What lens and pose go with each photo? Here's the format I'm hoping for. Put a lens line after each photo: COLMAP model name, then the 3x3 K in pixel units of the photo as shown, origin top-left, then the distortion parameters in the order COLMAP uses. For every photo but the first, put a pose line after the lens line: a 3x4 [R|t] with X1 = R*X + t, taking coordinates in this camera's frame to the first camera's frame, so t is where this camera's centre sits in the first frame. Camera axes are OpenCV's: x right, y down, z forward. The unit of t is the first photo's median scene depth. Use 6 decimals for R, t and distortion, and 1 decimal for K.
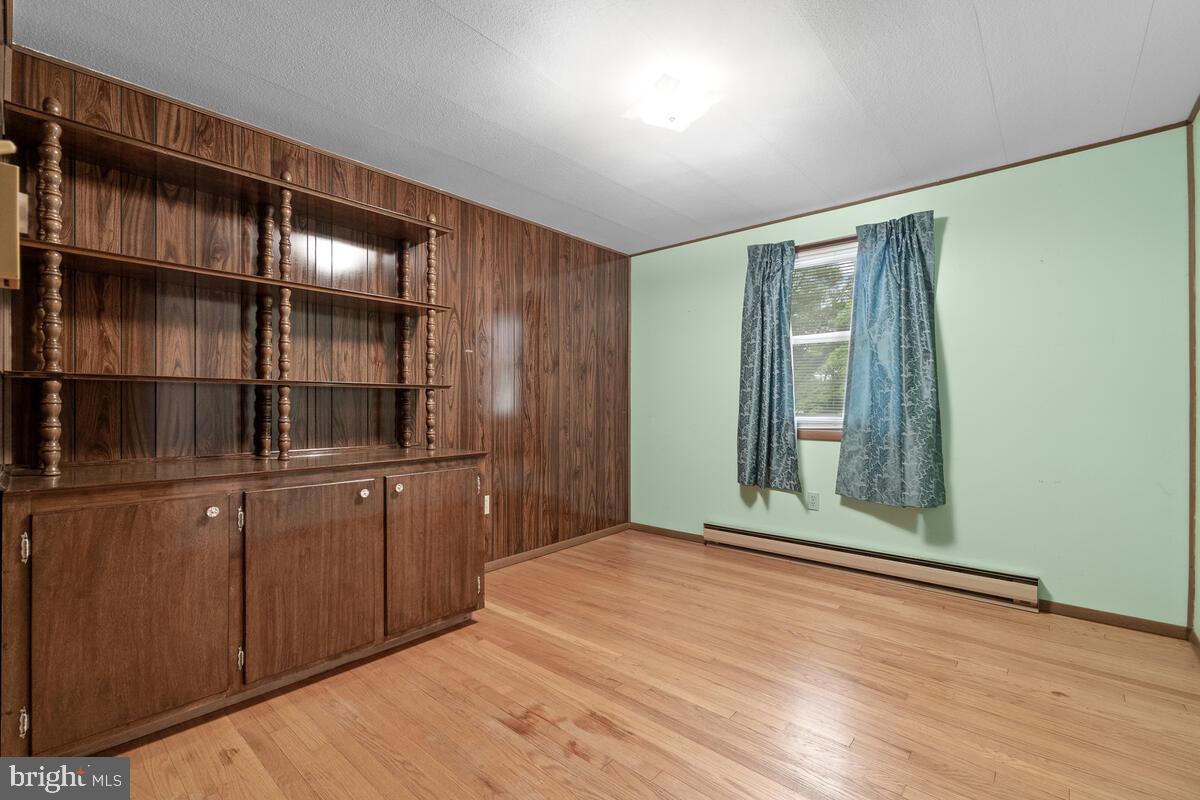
lens RADIAL K [[518.6, 0, 600.0], [0, 518.6, 400.0], [0, 0, 1]] dist [-0.000855, -0.000167]
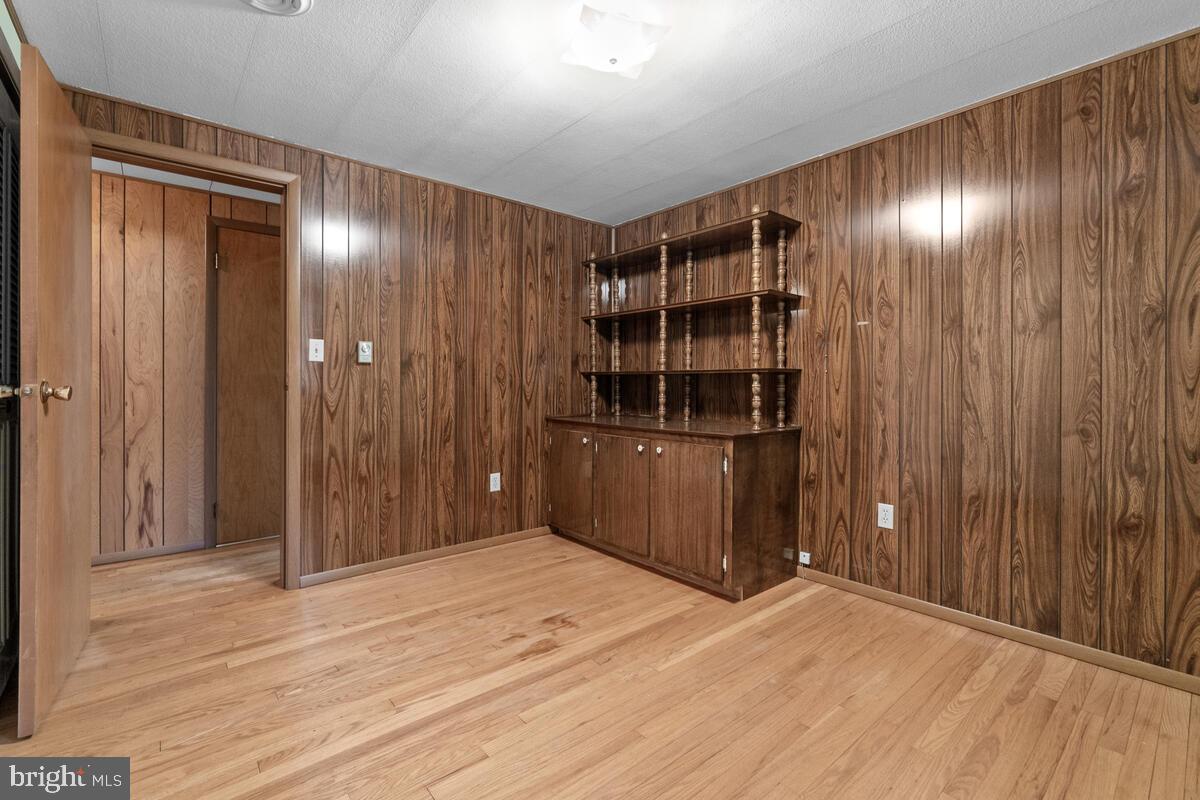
lens RADIAL K [[532.4, 0, 591.0], [0, 532.4, 374.0], [0, 0, 1]] dist [0.002598, 0.000271]
pose [[-0.153780, -0.015093, -0.987990, 0.698806], [0.008508, 0.999826, -0.016598, -0.002384], [0.988069, -0.010959, -0.153625, 0.741980]]
